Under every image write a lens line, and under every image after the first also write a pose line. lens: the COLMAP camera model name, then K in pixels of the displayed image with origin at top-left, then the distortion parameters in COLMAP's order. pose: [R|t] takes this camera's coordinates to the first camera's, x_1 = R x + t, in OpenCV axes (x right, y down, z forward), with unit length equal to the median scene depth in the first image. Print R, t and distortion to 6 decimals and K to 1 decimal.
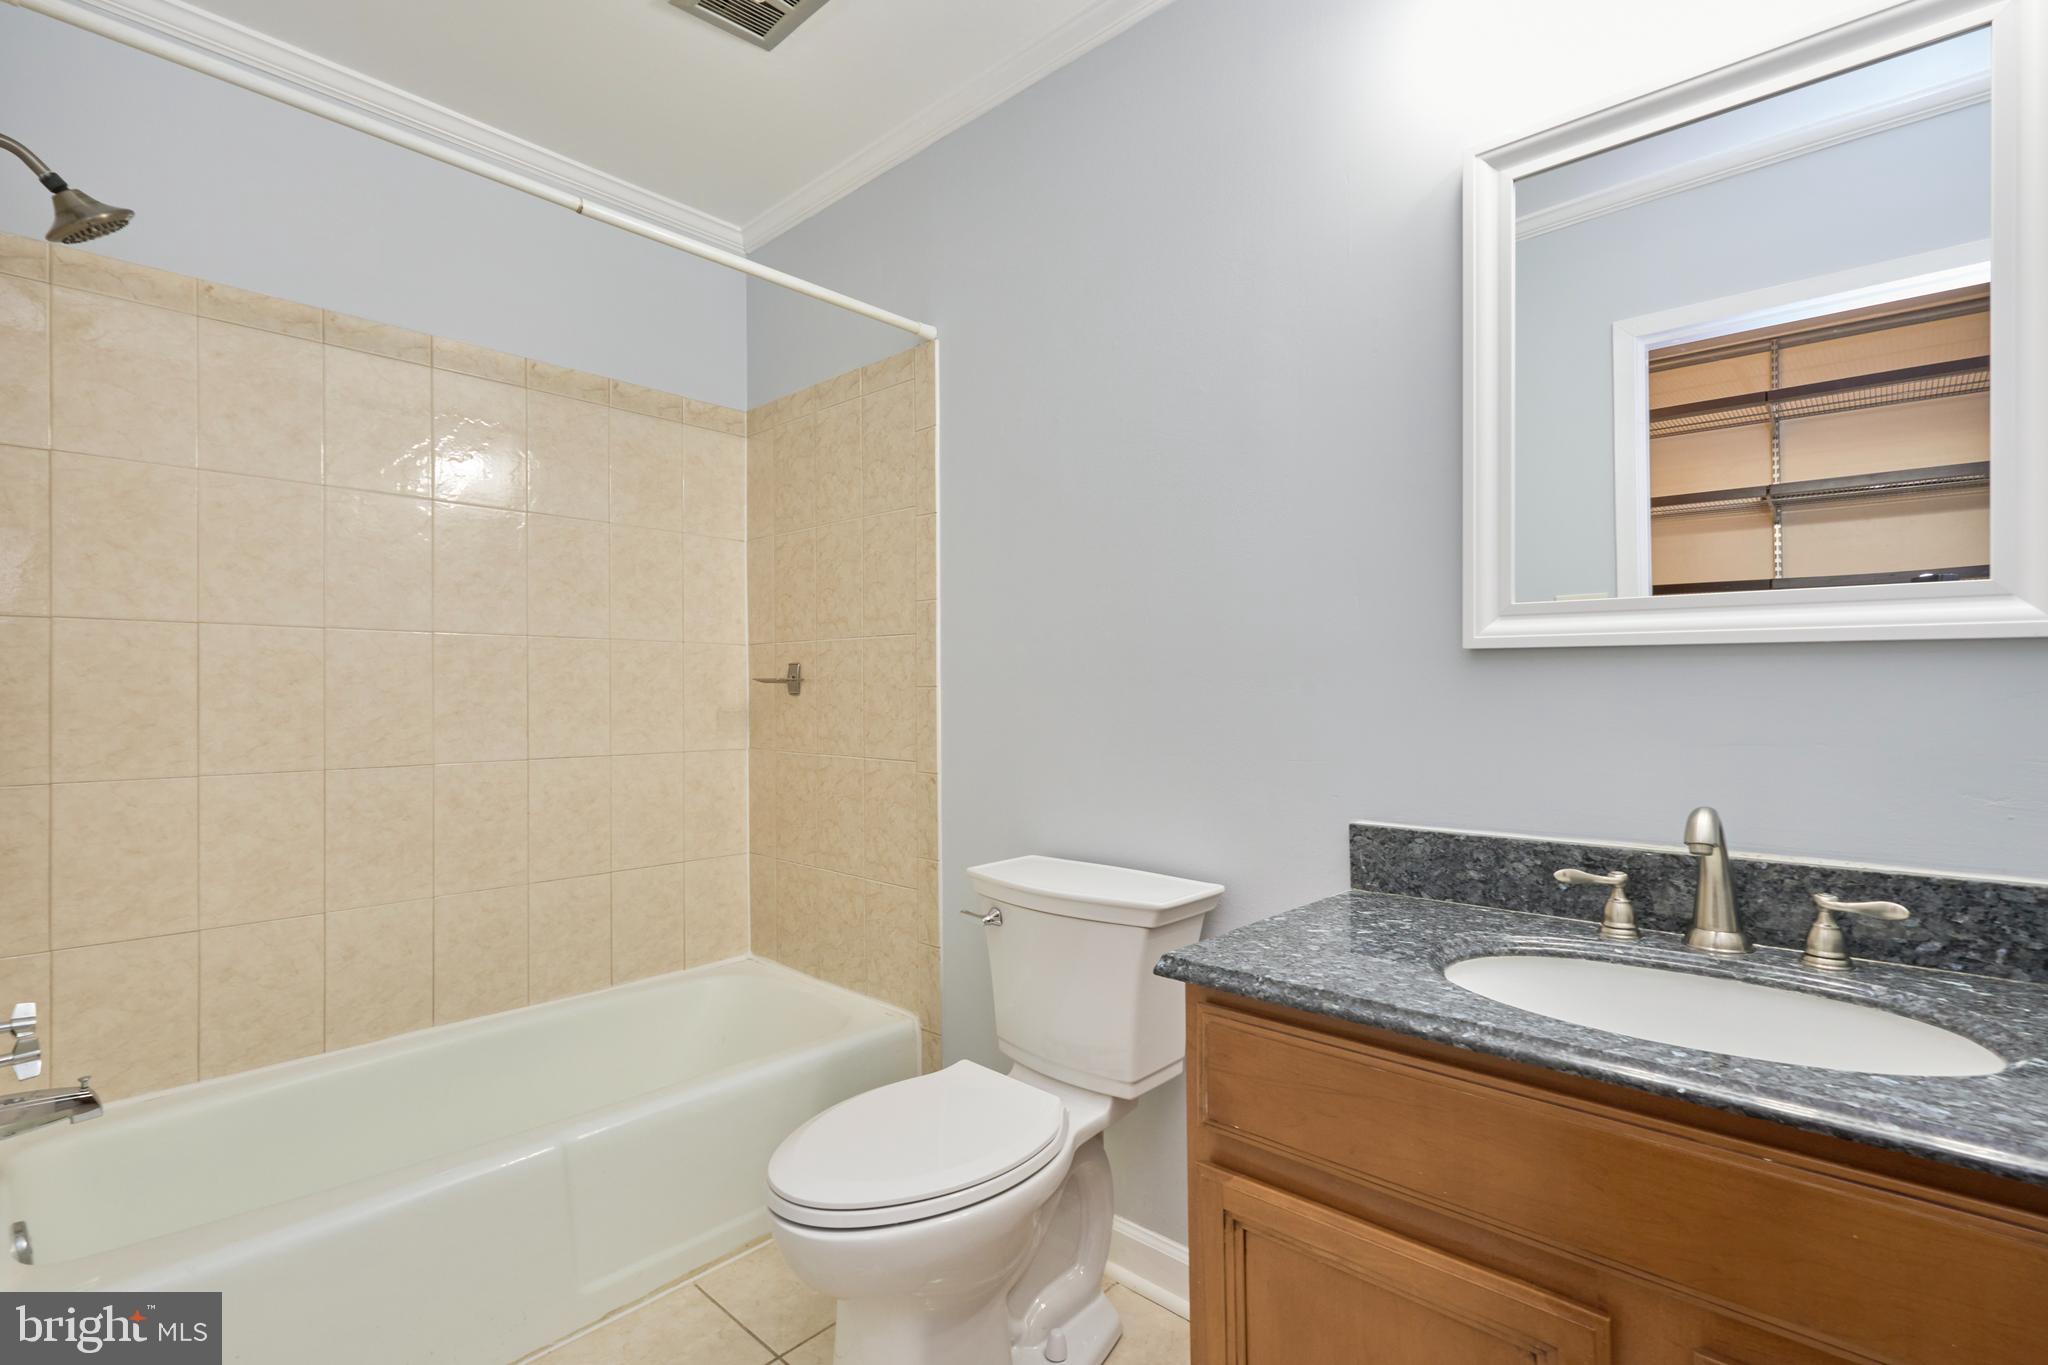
lens RADIAL K [[948.1, 0, 1011.5], [0, 948.1, 680.2], [0, 0, 1]] dist [-0.000064, 0.000331]
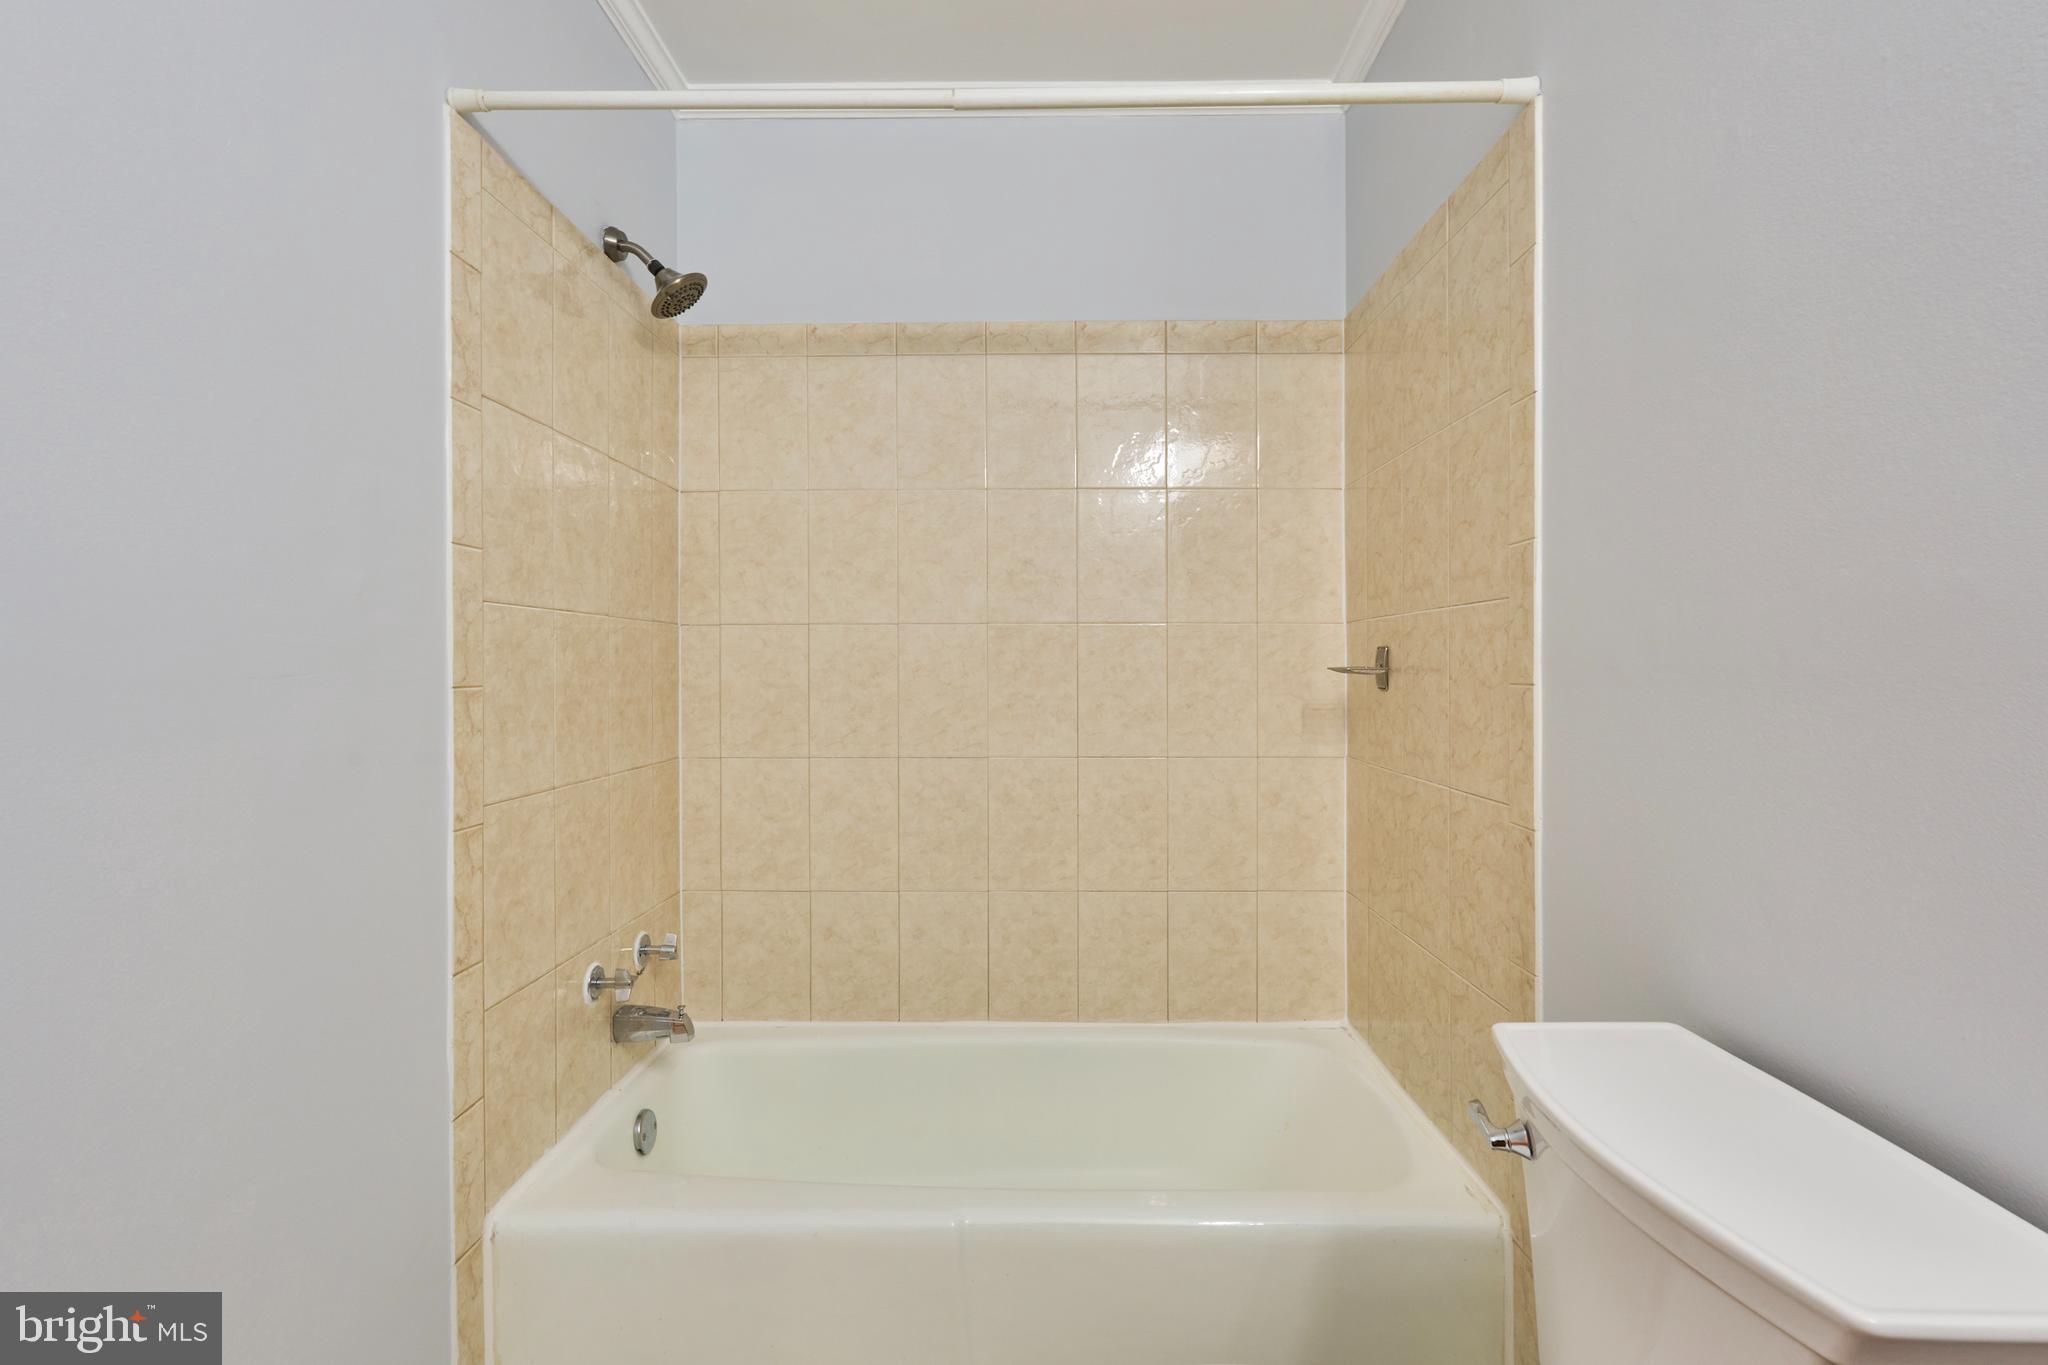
lens RADIAL K [[948.1, 0, 1011.5], [0, 948.1, 680.2], [0, 0, 1]] dist [-0.000064, 0.000331]
pose [[0.677180, 0.007027, -0.735784, 0.132737], [0.011039, 0.999745, 0.019708, -0.010975], [0.735735, -0.021468, 0.676929, 0.342944]]
